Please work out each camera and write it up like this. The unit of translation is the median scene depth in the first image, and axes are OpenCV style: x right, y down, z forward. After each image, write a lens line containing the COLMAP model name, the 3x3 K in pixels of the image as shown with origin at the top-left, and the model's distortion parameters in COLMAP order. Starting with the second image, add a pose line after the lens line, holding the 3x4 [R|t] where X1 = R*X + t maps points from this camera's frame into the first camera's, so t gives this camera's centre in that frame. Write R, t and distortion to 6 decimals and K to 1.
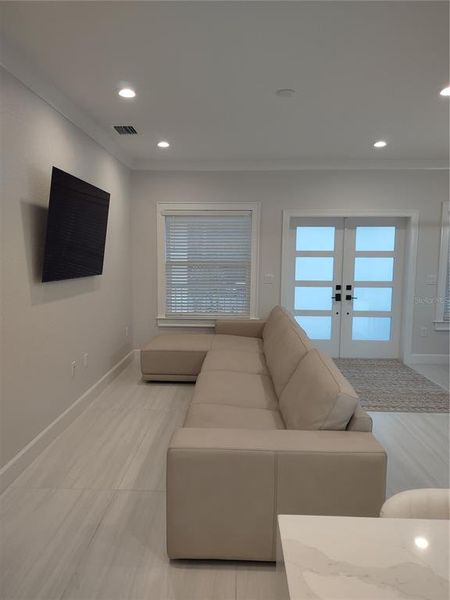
lens RADIAL K [[417.9, 0, 225.0], [0, 417.9, 300.0], [0, 0, 1]] dist [0.084015, -0.120260]
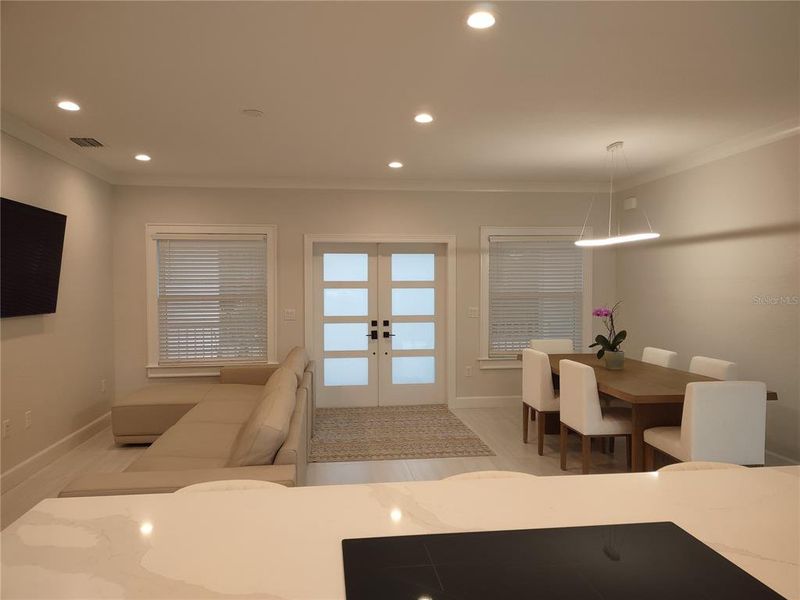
lens RADIAL K [[557.3, 0, 400.1], [0, 557.3, 303.7], [0, 0, 1]] dist [0.084015, -0.120260]
pose [[0.987777, -0.016492, 0.154996, 0.149430], [0.028172, 0.996900, -0.073468, 0.015955], [-0.153304, 0.076937, 0.985179, -0.137393]]
